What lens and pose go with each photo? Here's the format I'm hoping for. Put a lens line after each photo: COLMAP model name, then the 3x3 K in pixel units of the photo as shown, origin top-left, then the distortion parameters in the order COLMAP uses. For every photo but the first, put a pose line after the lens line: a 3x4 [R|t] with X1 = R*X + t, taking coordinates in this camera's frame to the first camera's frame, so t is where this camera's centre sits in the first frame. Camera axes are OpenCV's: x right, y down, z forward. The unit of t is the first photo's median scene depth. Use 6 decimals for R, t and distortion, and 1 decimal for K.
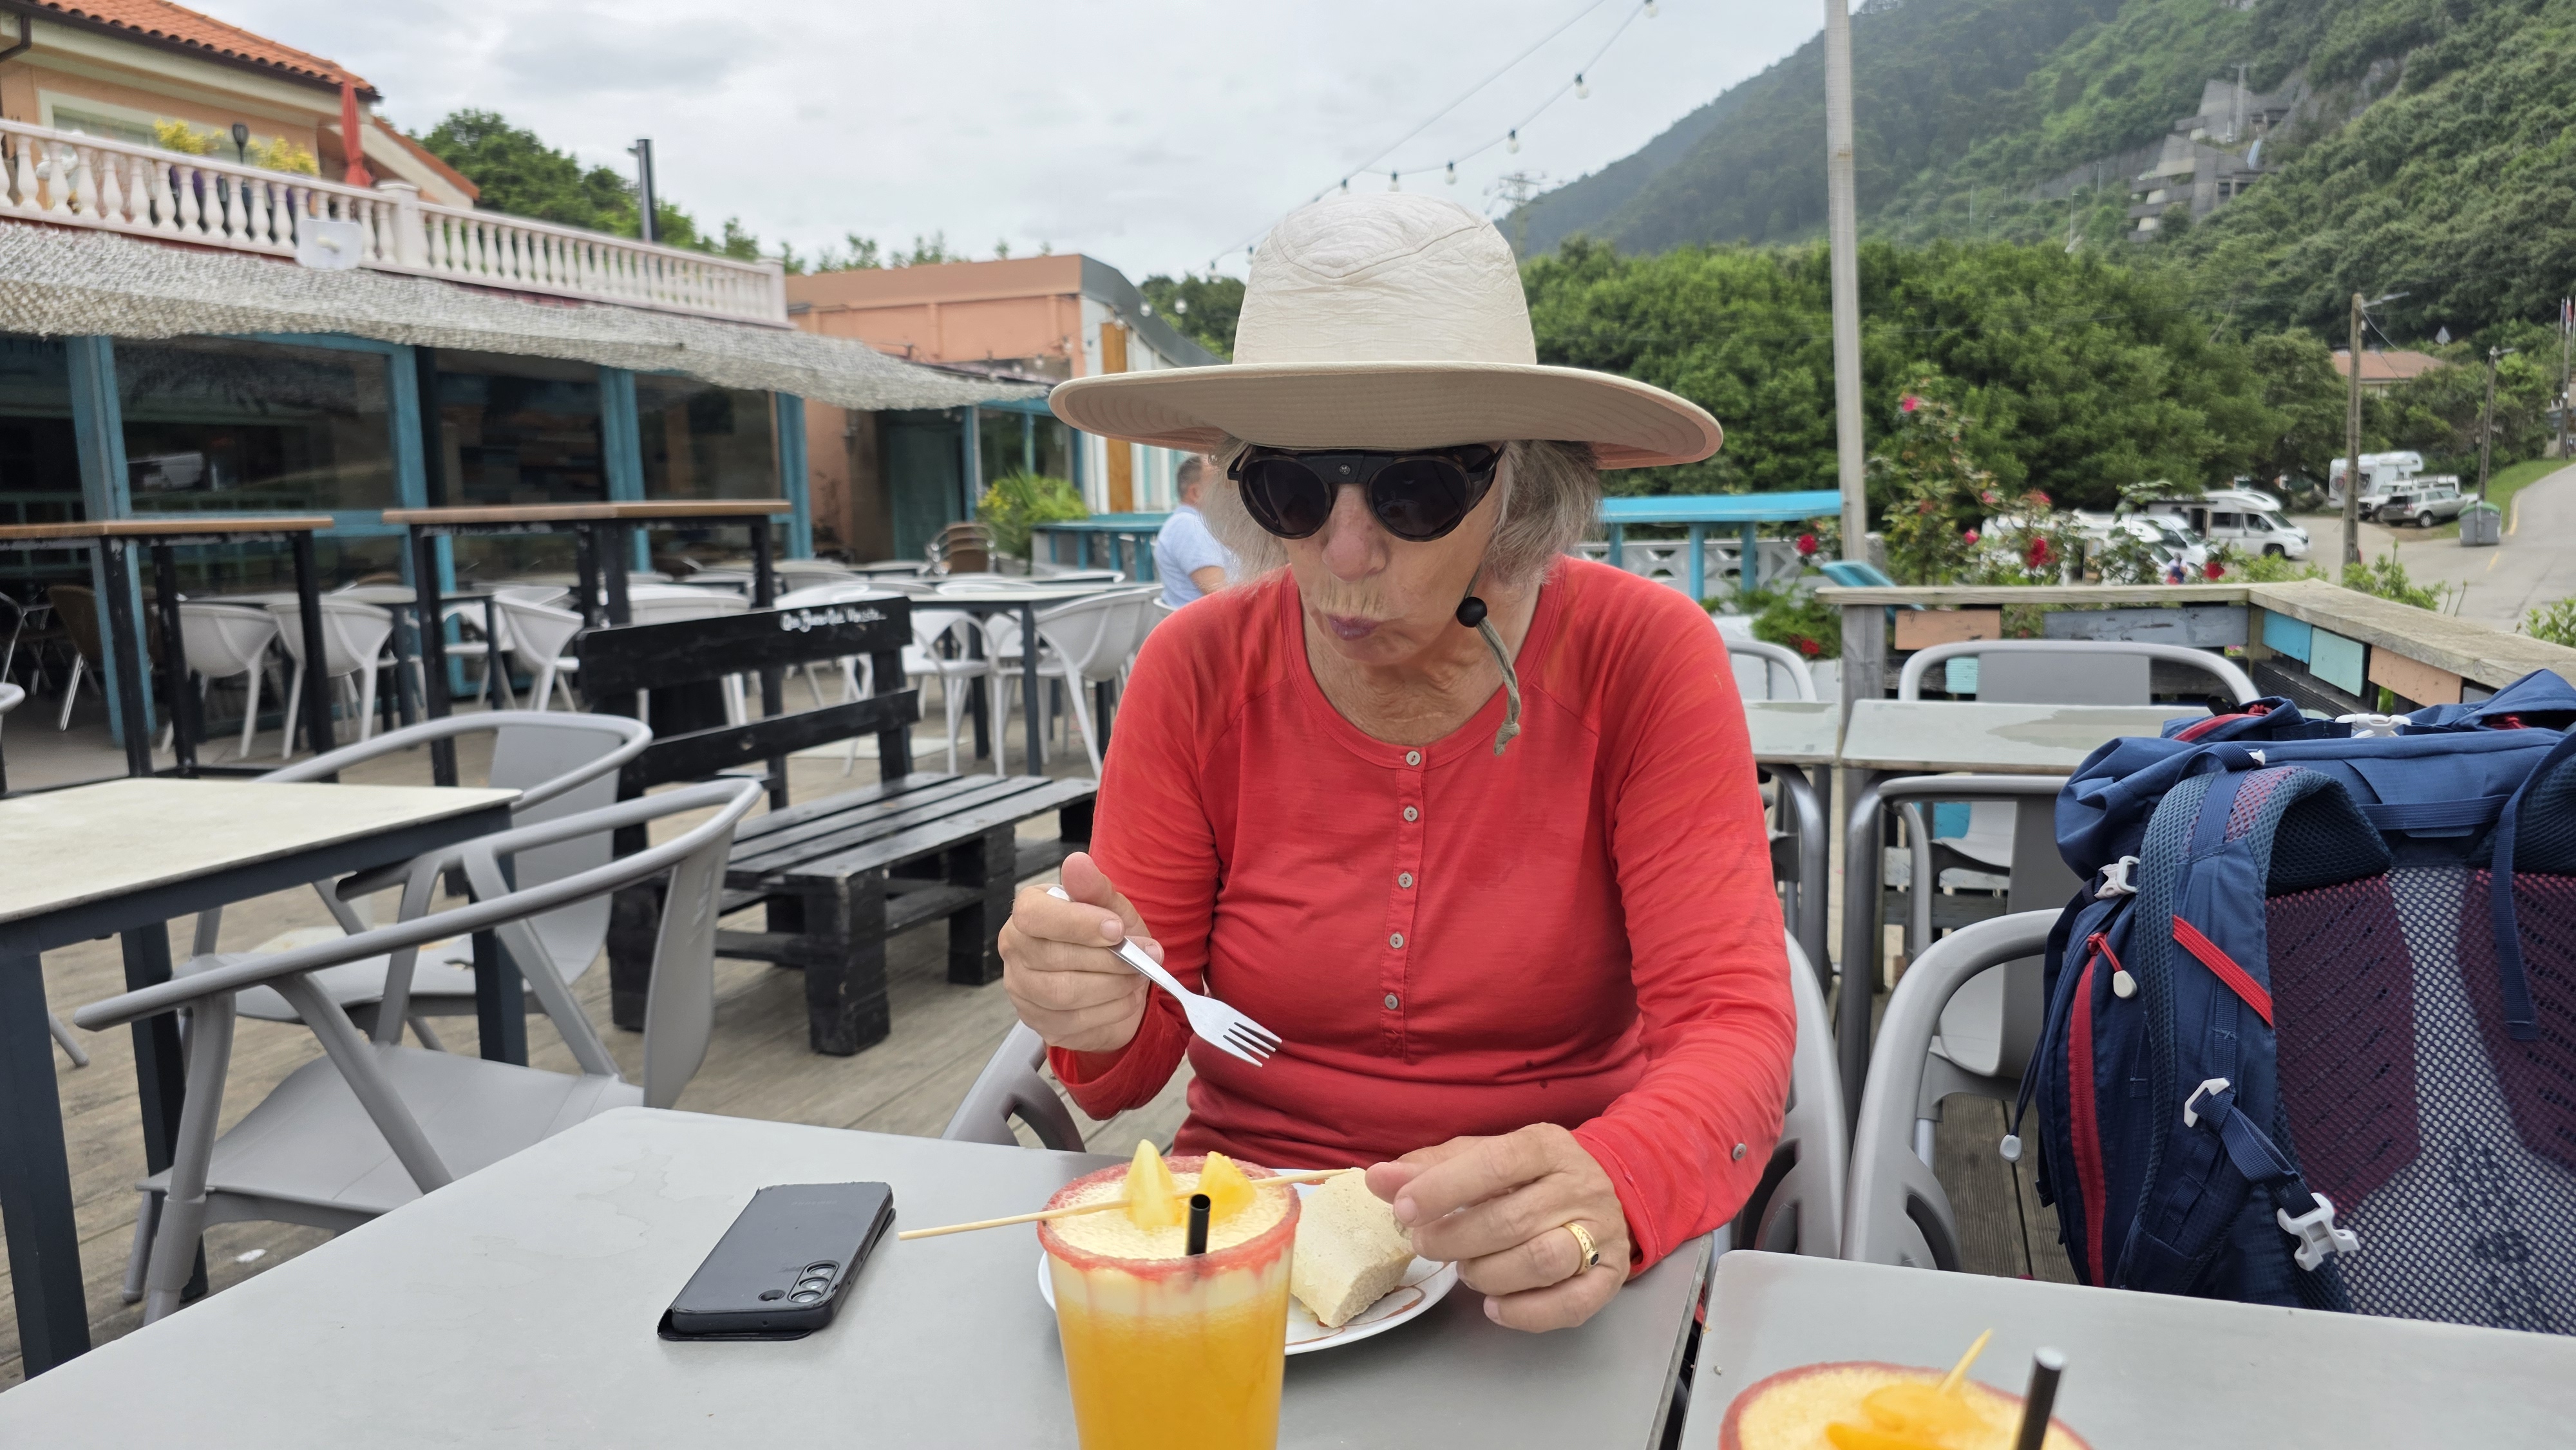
lens RADIAL K [[1727.4, 0, 1288.0], [0, 1727.4, 725.0], [0, 0, 1]] dist [0.002752, 0.001152]
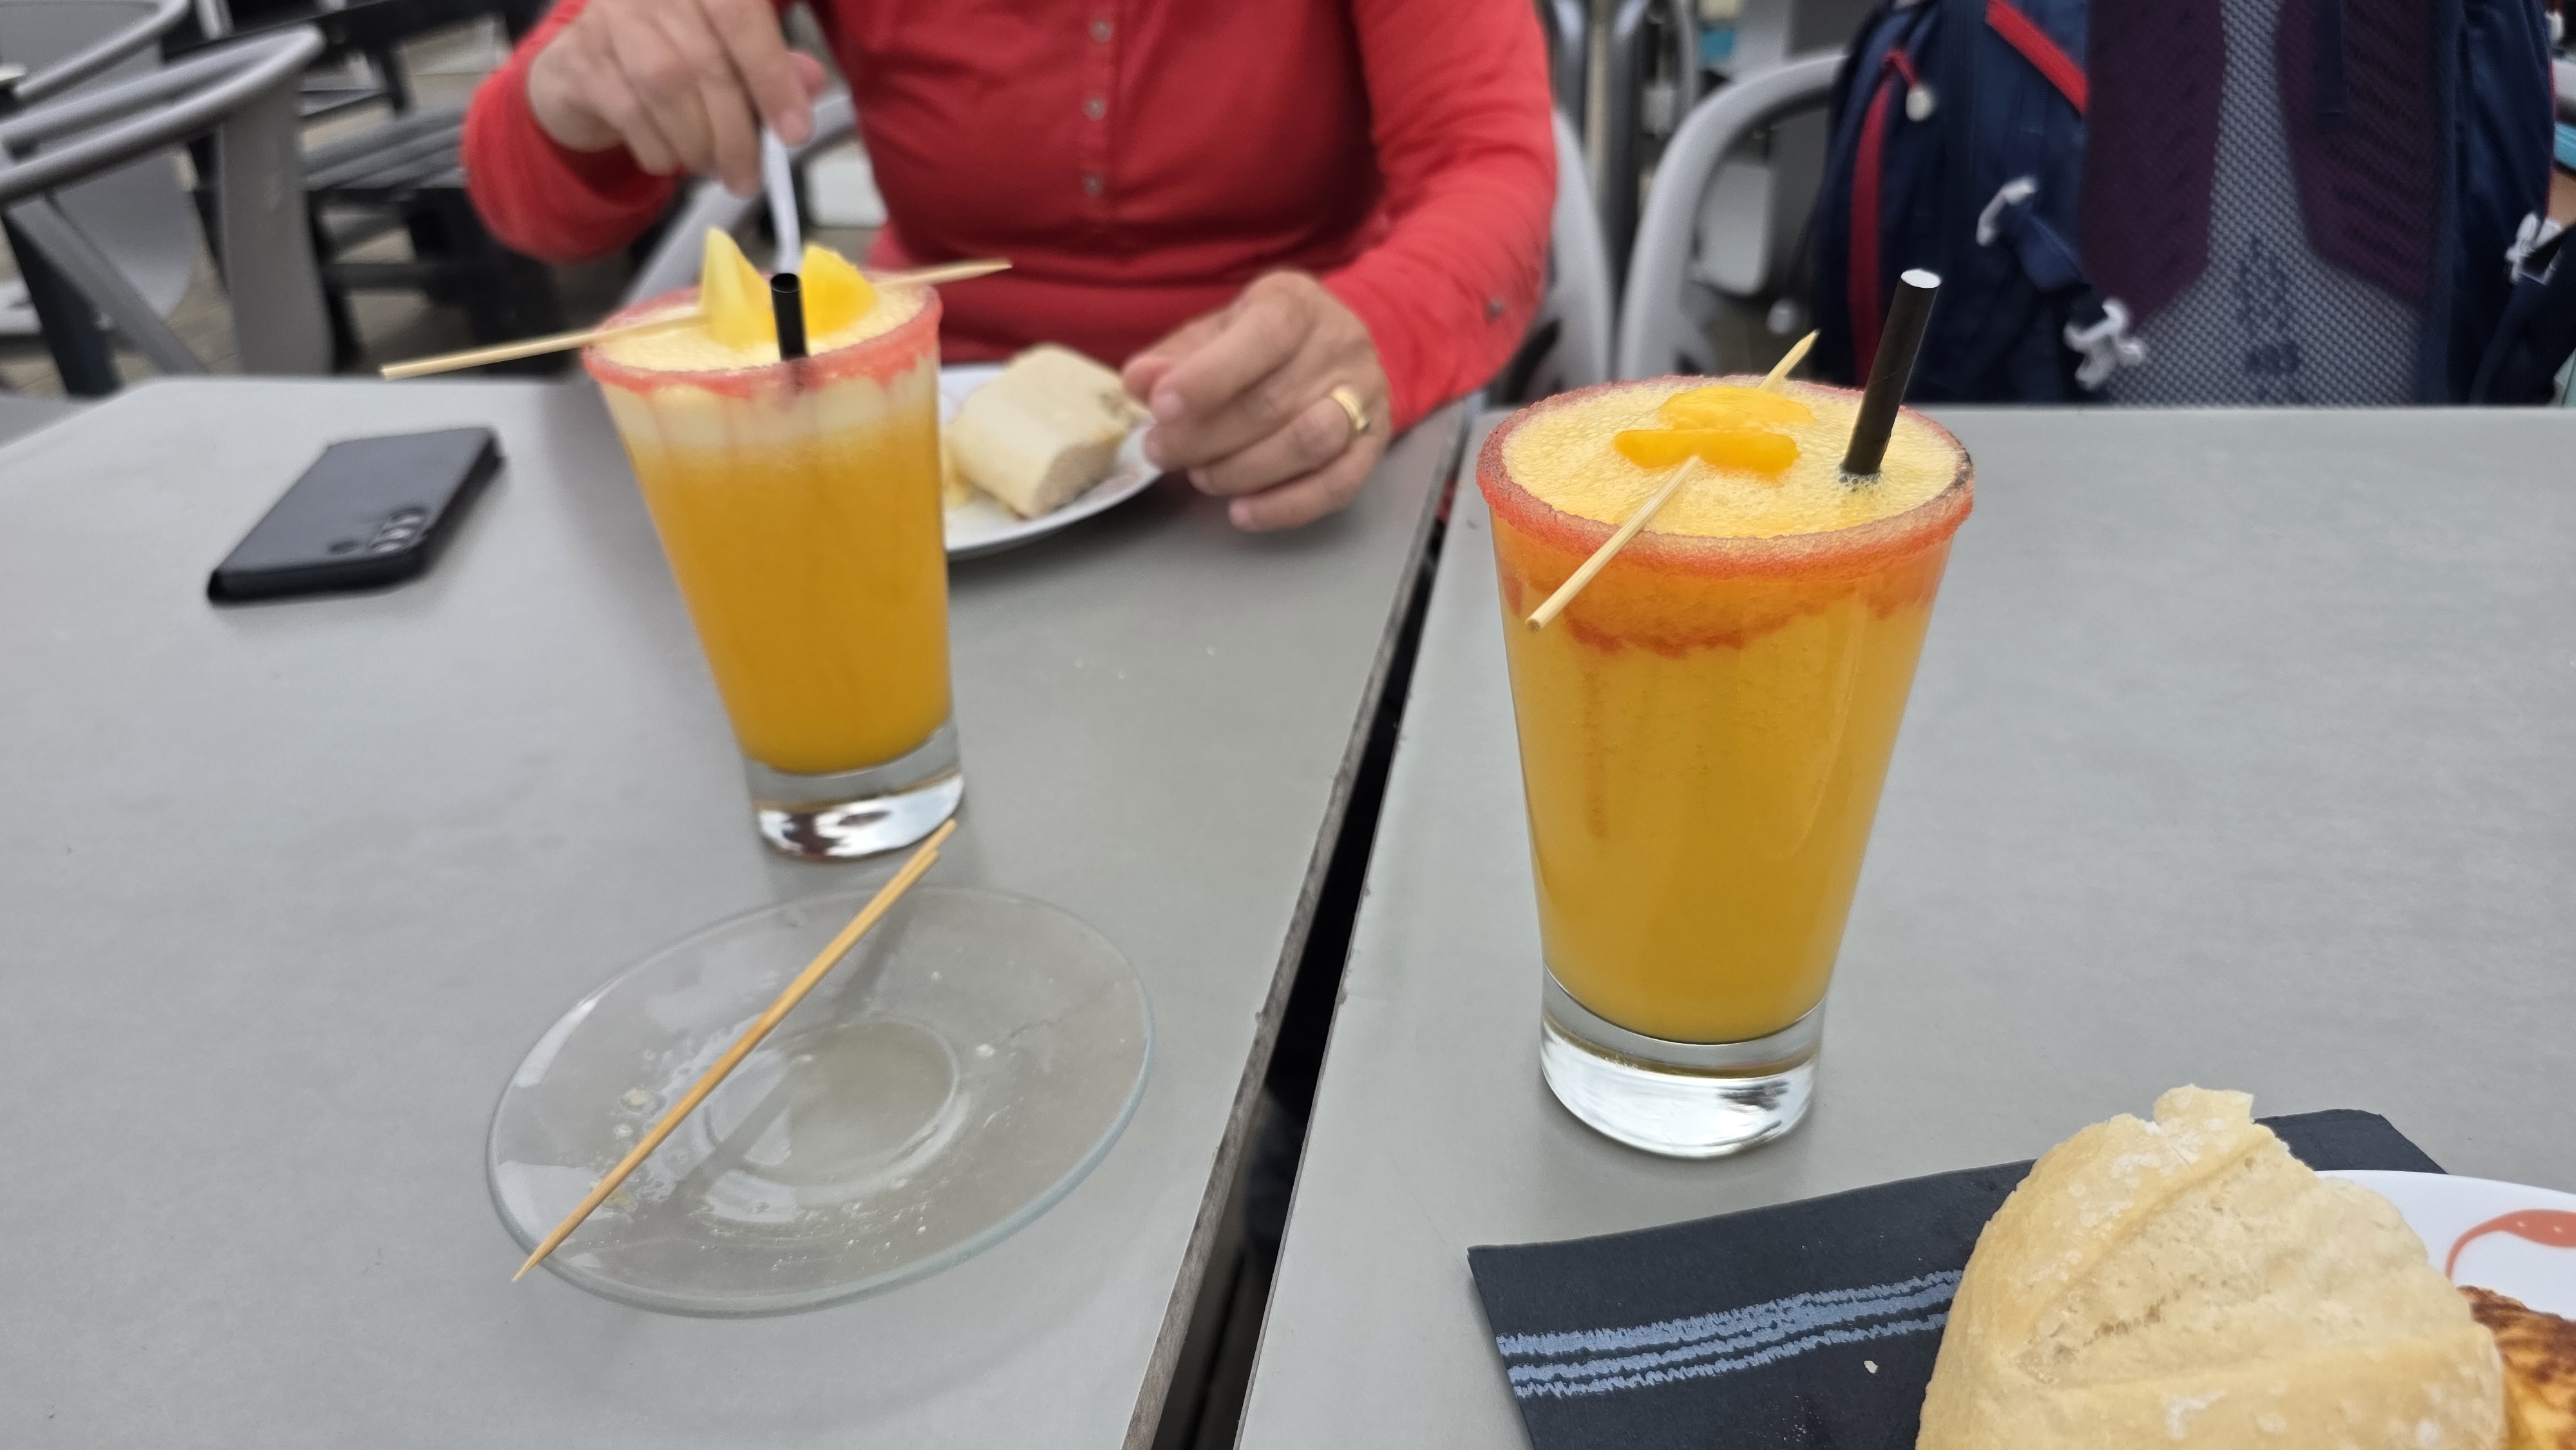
lens RADIAL K [[1727.4, 0, 1288.0], [0, 1727.4, 725.0], [0, 0, 1]] dist [0.002752, 0.001152]
pose [[0.988130, -0.097769, 0.118491, 0.034126], [0.047043, 0.926855, 0.372460, 0.115692], [-0.146239, -0.362465, 0.920453, 0.138900]]
